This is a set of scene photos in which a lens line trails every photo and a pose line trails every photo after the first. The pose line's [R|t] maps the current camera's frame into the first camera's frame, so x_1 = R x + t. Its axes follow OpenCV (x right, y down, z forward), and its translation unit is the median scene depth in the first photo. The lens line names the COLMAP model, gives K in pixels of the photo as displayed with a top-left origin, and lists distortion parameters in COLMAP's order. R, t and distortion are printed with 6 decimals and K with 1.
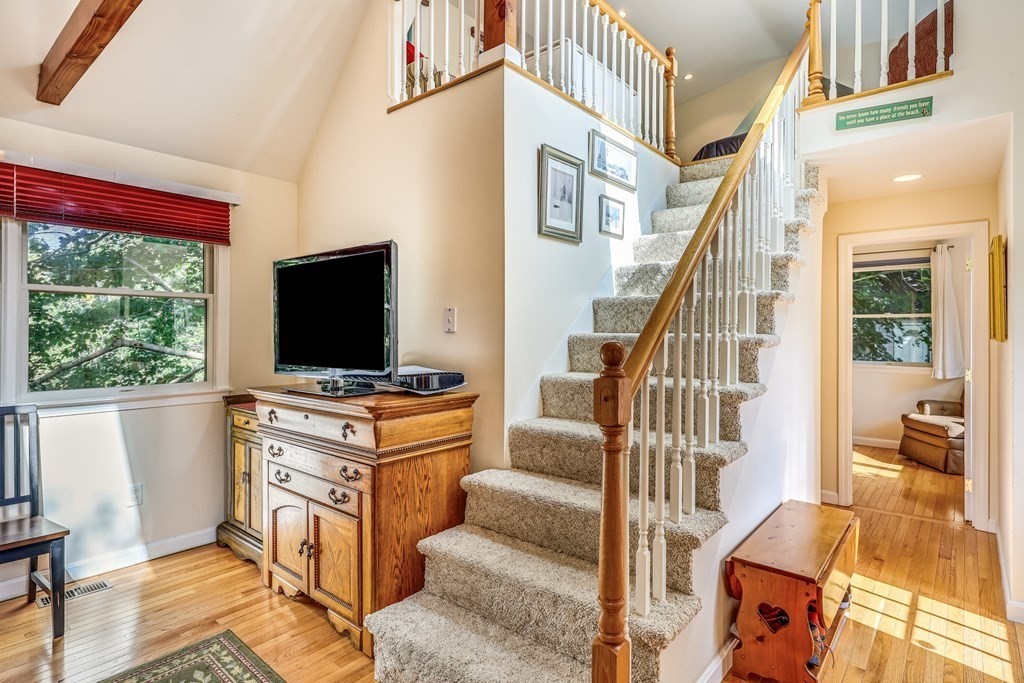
lens RADIAL K [[540.7, 0, 510.8], [0, 540.7, 334.6], [0, 0, 1]] dist [0.002491, 0.000799]
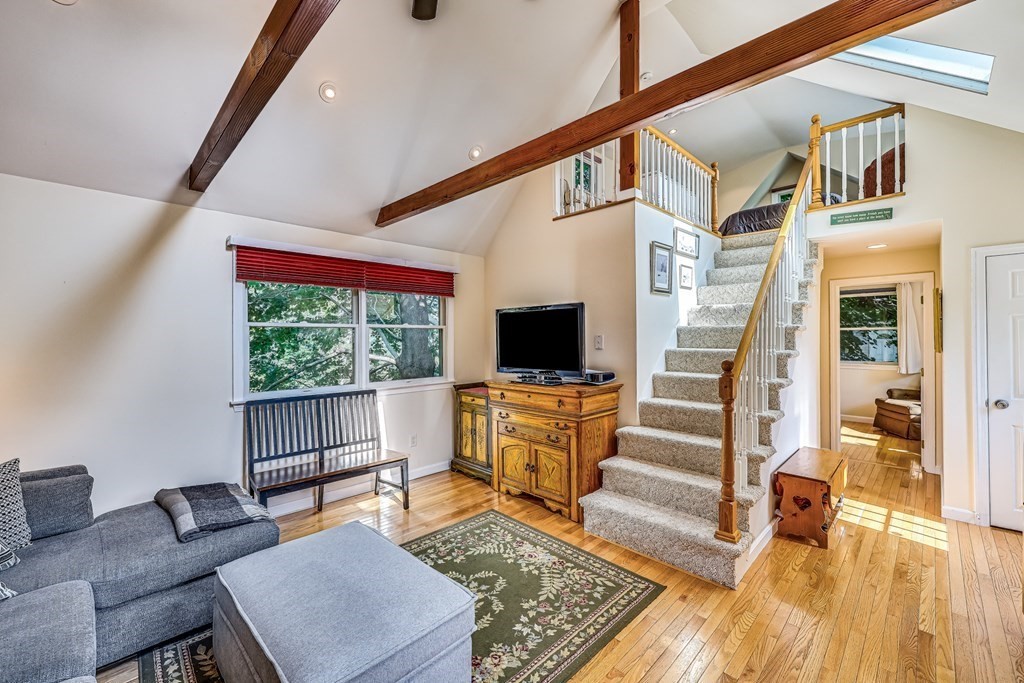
lens RADIAL K [[418.9, 0, 512.1], [0, 418.9, 338.3], [0, 0, 1]] dist [-0.000039, -0.000206]
pose [[0.995935, -0.008518, -0.089674, -0.282319], [0.008596, 0.999963, 0.000480, -0.044072], [0.089667, -0.001249, 0.995971, -0.398461]]
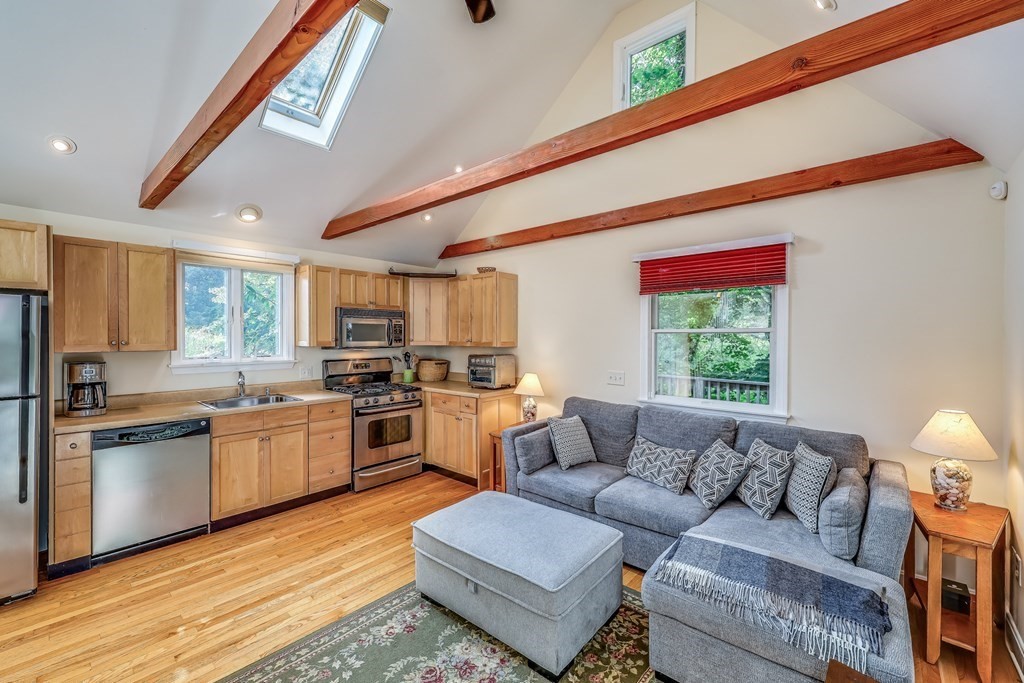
lens RADIAL K [[418.9, 0, 512.1], [0, 418.9, 338.3], [0, 0, 1]] dist [-0.000039, -0.000206]
pose [[-0.999793, -0.005277, 0.019662, -0.624319], [-0.005100, 0.999946, 0.009053, -0.073064], [-0.019708, 0.008951, -0.999766, 1.100640]]
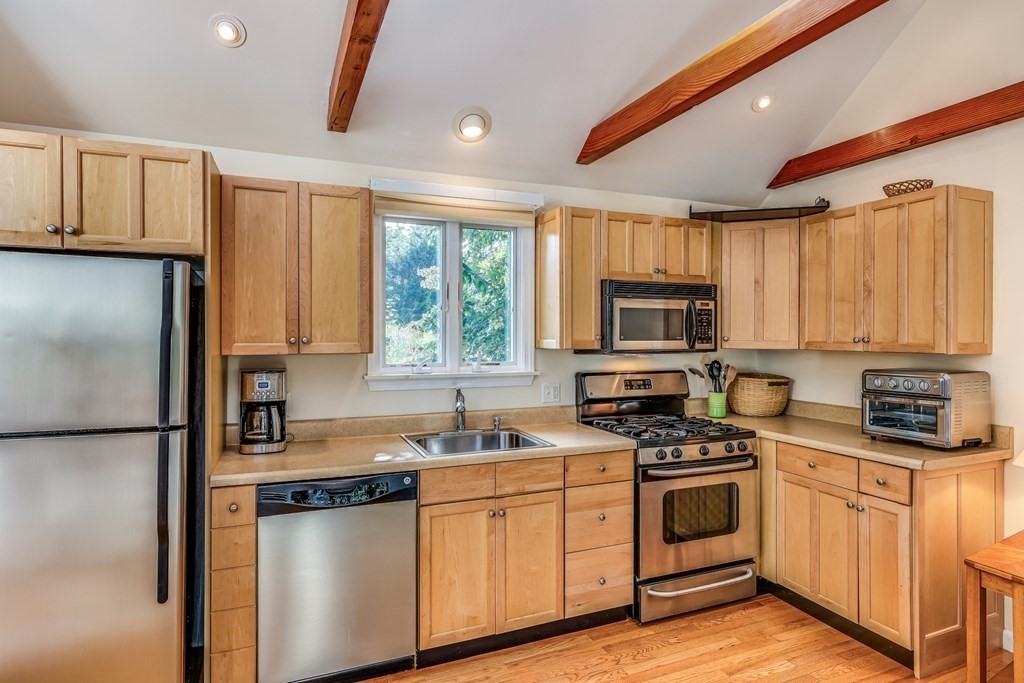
lens RADIAL K [[557.9, 0, 514.7], [0, 557.9, 335.8], [0, 0, 1]] dist [-0.000473, -0.000148]
pose [[-0.889152, -0.003915, 0.457596, -0.305846], [-0.002093, 0.999988, 0.004488, -0.058452], [-0.457608, 0.003033, -0.889149, 0.671853]]
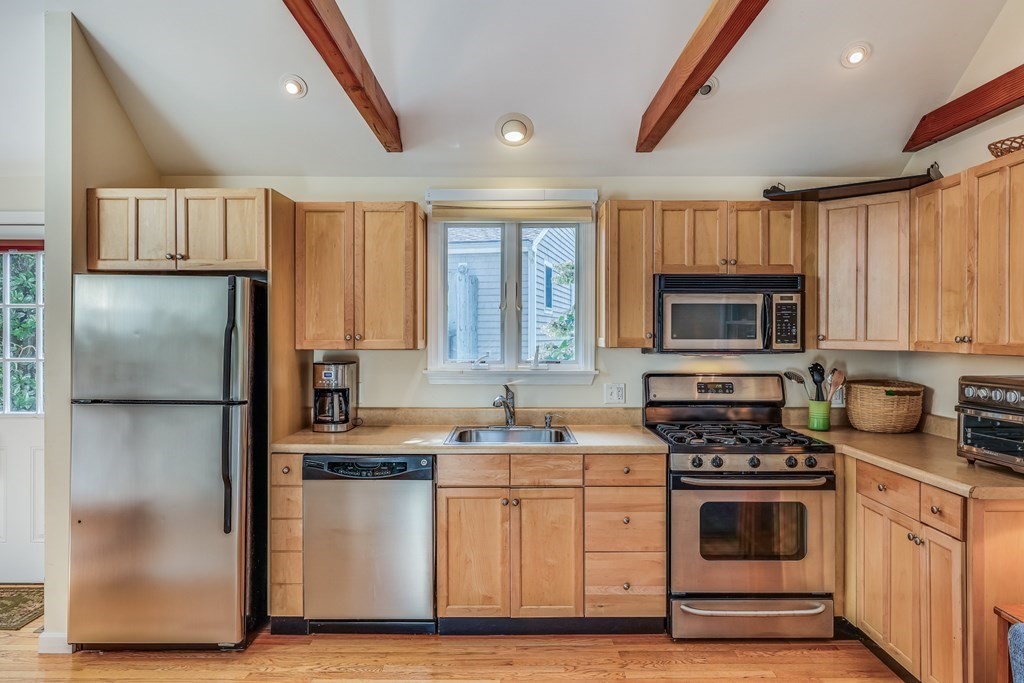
lens RADIAL K [[643.7, 0, 512.7], [0, 643.7, 335.6], [0, 0, 1]] dist [0.000009, -0.000322]
pose [[-0.648216, -0.005507, 0.761437, -0.728224], [-0.001628, 0.999982, 0.005846, -0.057351], [-0.761455, 0.002550, -0.648213, 0.585404]]
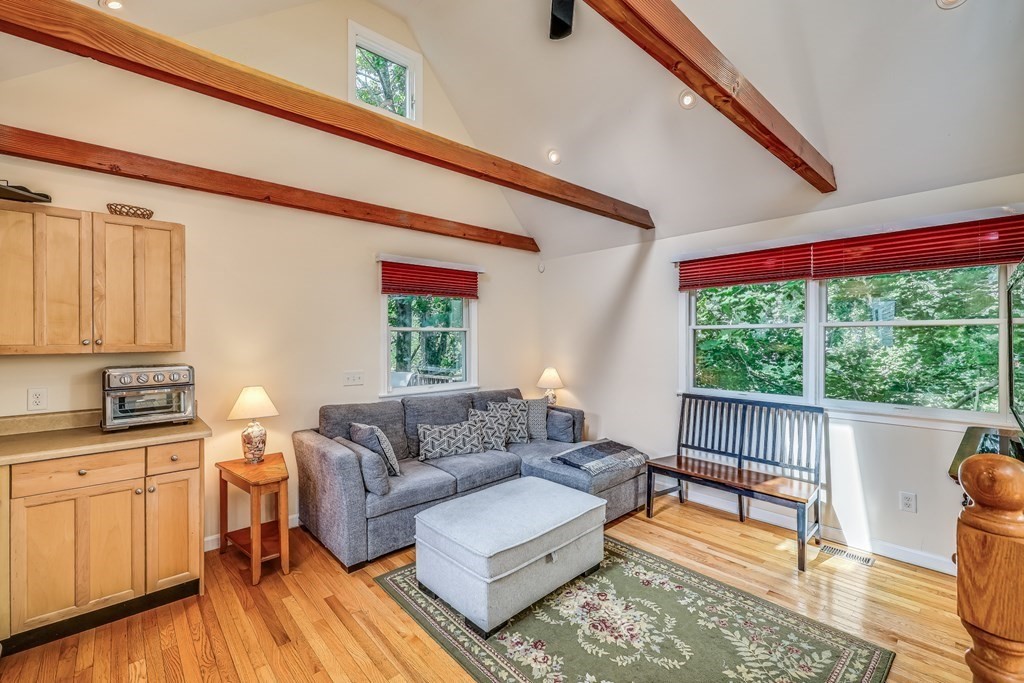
lens RADIAL K [[433.6, 0, 513.8], [0, 433.6, 340.2], [0, 0, 1]] dist [0.001208, 0.000116]
pose [[-0.131395, 0.004891, -0.991318, 0.368681], [0.000254, 0.999988, 0.004900, -0.055065], [0.991330, 0.000392, -0.131394, 0.354443]]
